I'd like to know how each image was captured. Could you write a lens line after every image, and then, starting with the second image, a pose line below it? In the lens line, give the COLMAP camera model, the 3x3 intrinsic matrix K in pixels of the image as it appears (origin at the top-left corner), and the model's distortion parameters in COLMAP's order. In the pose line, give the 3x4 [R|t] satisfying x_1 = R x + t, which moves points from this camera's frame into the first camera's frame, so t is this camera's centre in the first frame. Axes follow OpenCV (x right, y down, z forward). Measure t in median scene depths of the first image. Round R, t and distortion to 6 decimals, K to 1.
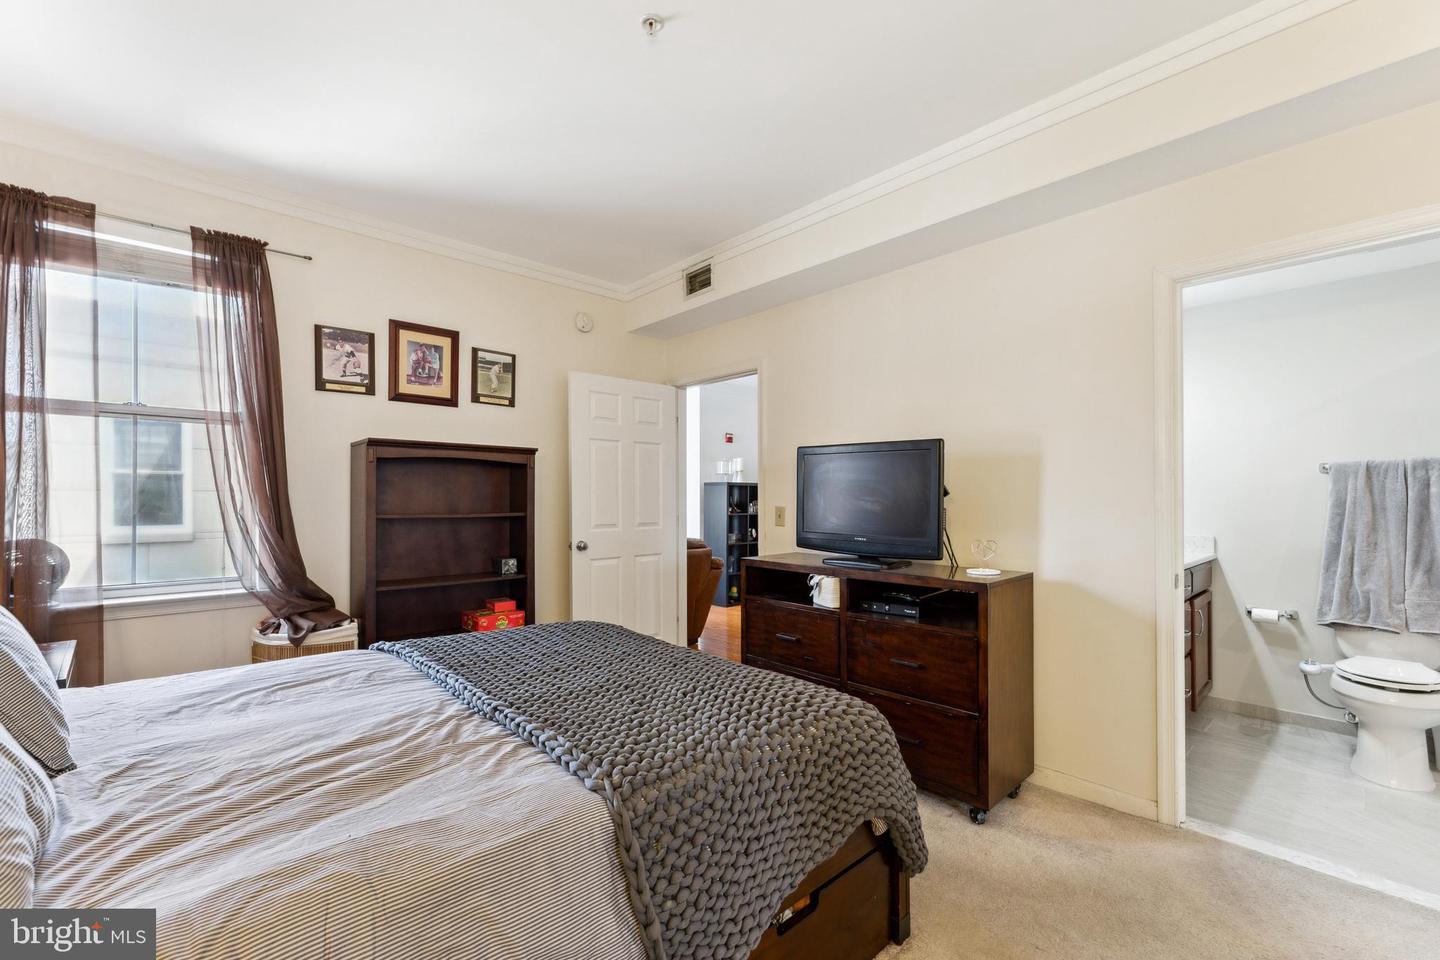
lens RADIAL K [[610.0, 0, 726.3], [0, 610.0, 496.3], [0, 0, 1]] dist [0.004138, -0.001085]
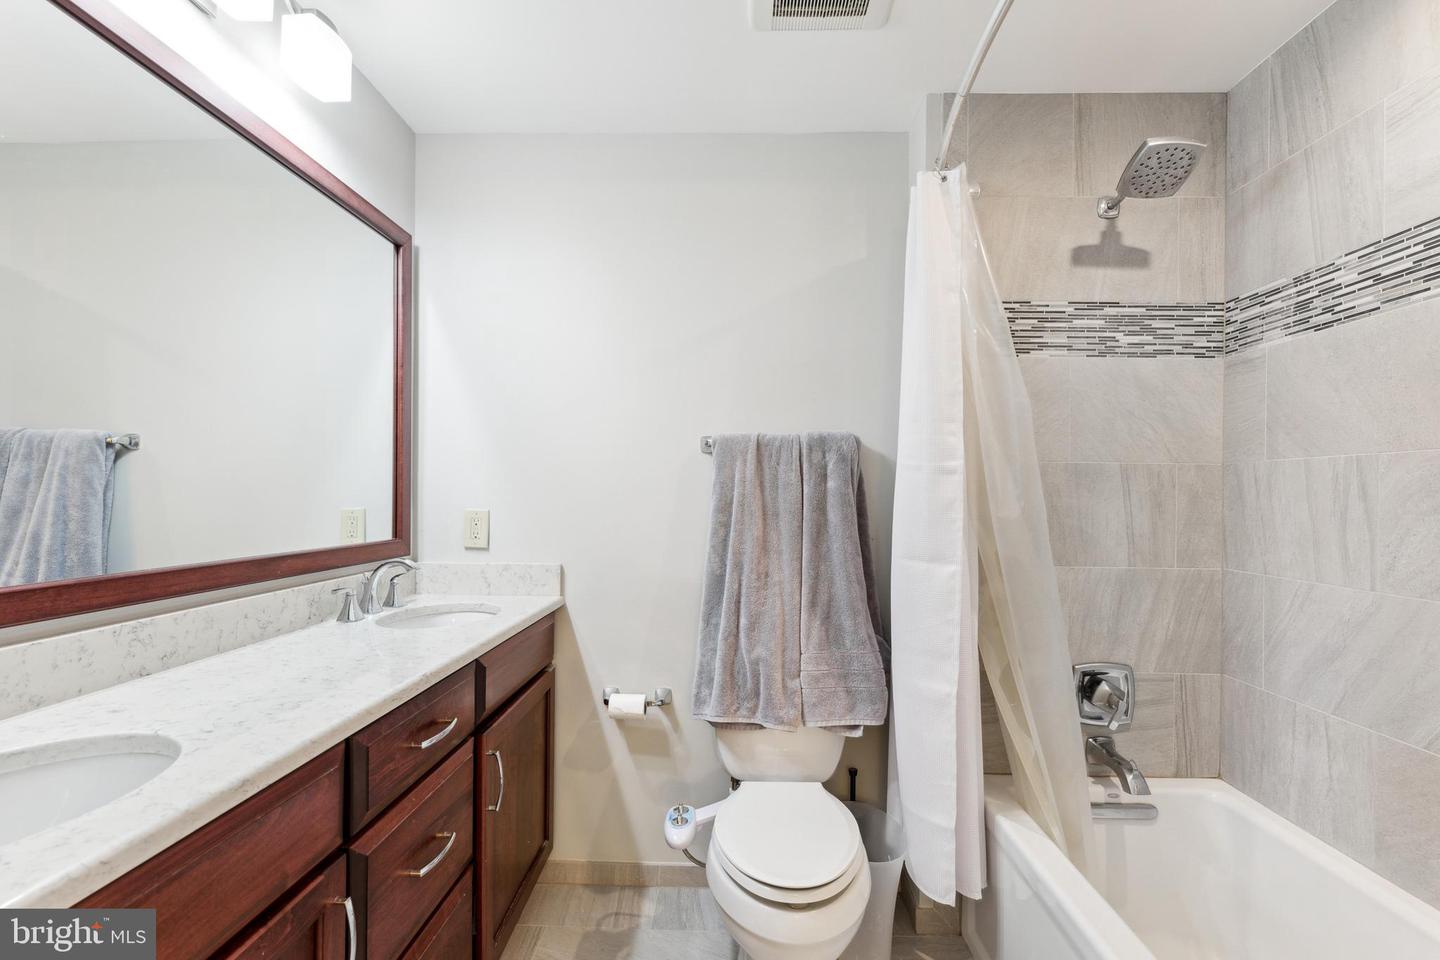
lens RADIAL K [[610.0, 0, 721.8], [0, 610.0, 486.5], [0, 0, 1]] dist [0.004138, -0.001085]
pose [[0.710319, 0.012746, 0.703764, 0.609928], [-0.014263, 0.999891, -0.003714, -0.003757], [-0.703735, -0.007400, 0.710424, 0.607311]]
